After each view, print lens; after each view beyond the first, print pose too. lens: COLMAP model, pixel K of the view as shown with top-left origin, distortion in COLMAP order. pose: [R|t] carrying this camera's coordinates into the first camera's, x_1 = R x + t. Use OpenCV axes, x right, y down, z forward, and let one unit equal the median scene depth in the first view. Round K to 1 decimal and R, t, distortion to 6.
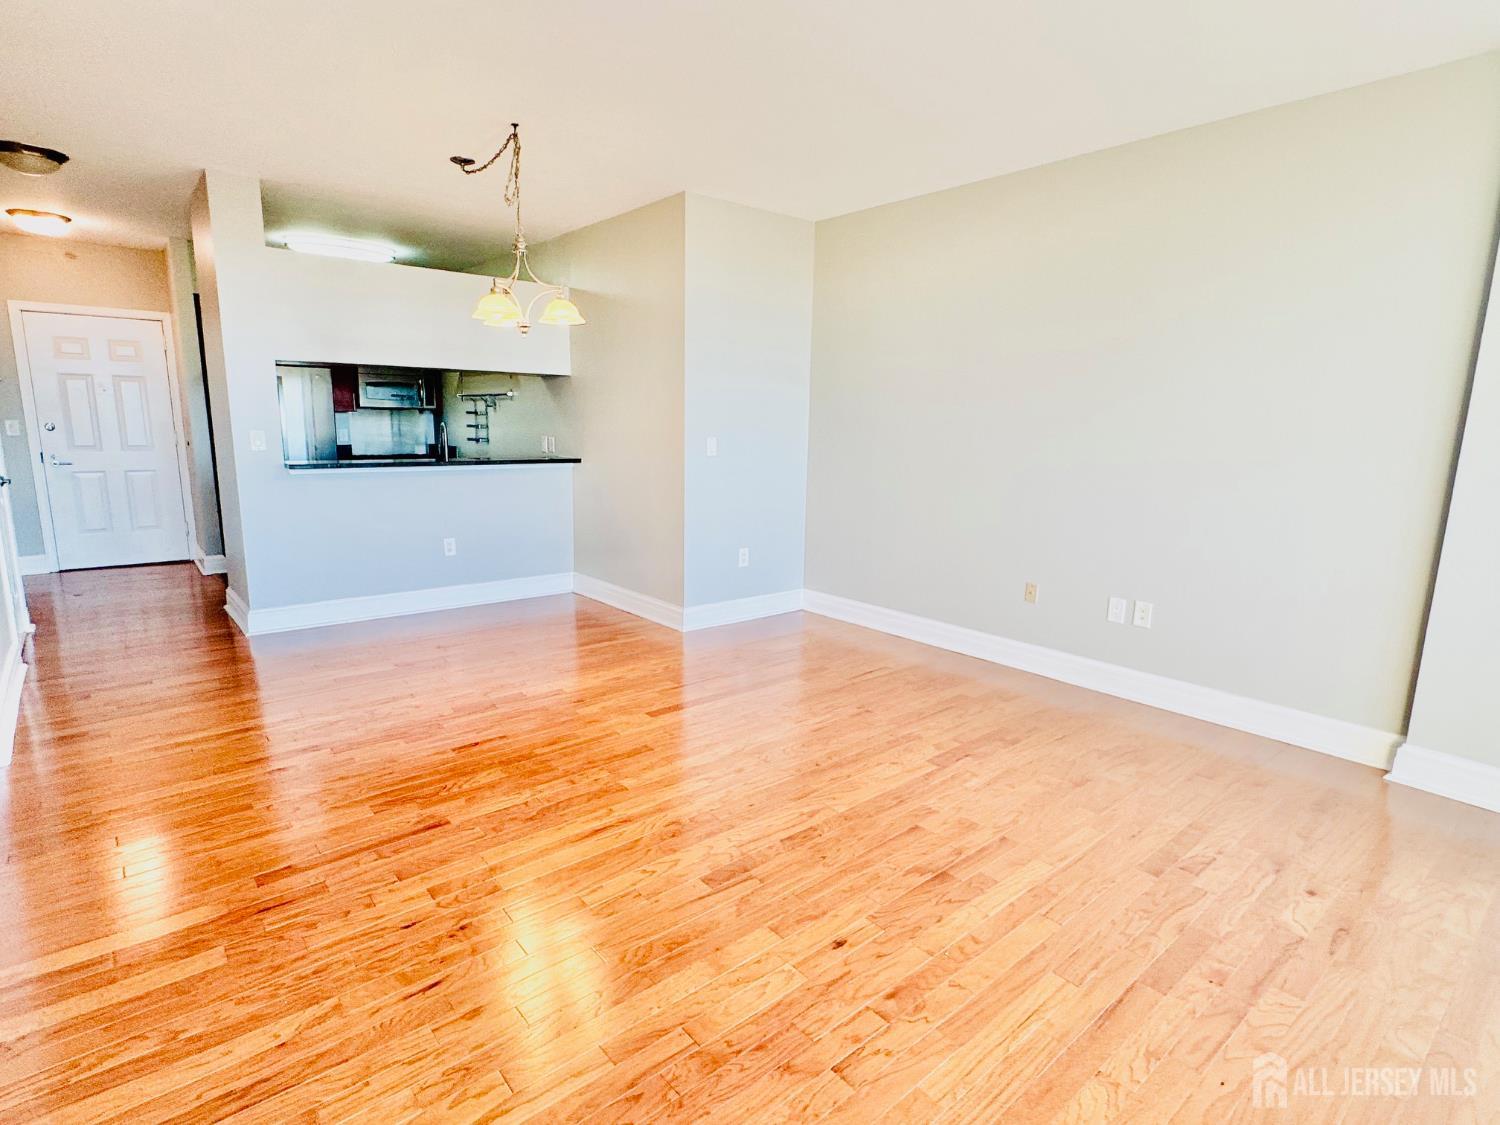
lens RADIAL K [[772.4, 0, 750.0], [0, 772.4, 562.5], [0, 0, 1]] dist [-0.001244, -0.000653]
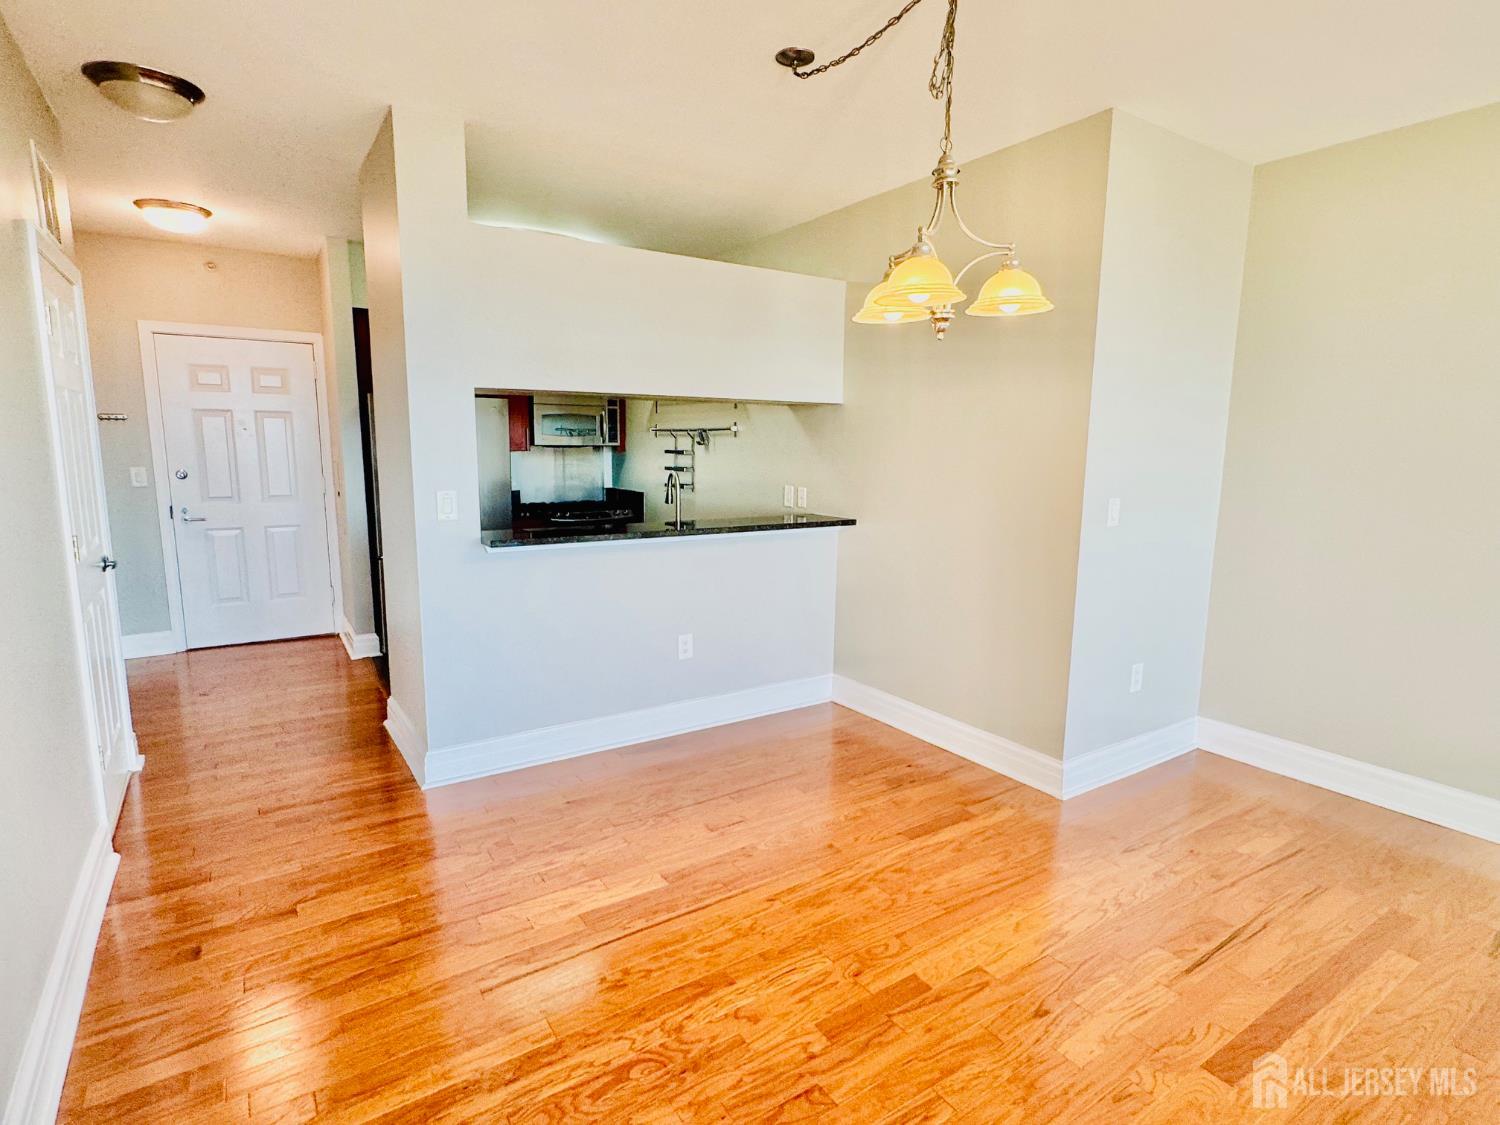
lens RADIAL K [[771.9, 0, 754.9], [0, 771.9, 560.3], [0, 0, 1]] dist [-0.002253, 0.000638]
pose [[0.993765, 0.008915, -0.111140, -0.220416], [-0.012442, 0.999439, -0.031080, -0.069509], [0.110801, 0.032269, 0.993319, 0.267736]]
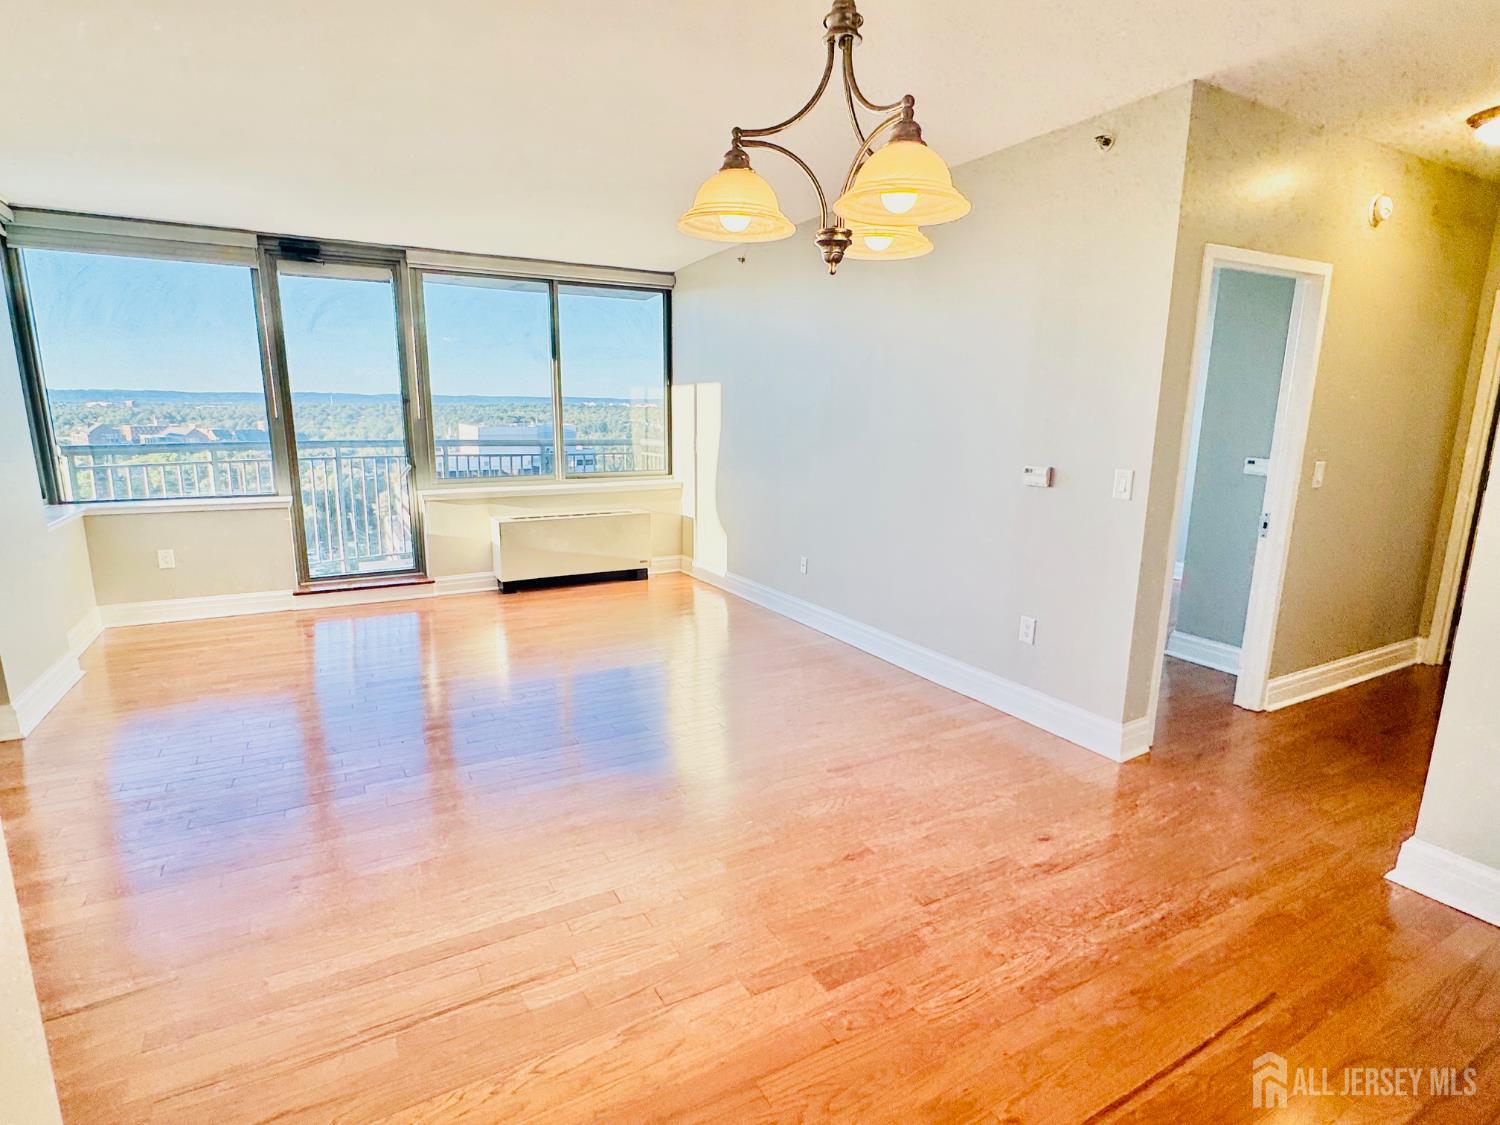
lens RADIAL K [[771.9, 0, 754.9], [0, 771.9, 560.3], [0, 0, 1]] dist [-0.002253, 0.000638]
pose [[-0.981200, -0.069342, 0.180109, -0.202640], [0.003922, 0.925868, 0.377827, -0.187090], [-0.192956, 0.371430, -0.908189, 0.860985]]
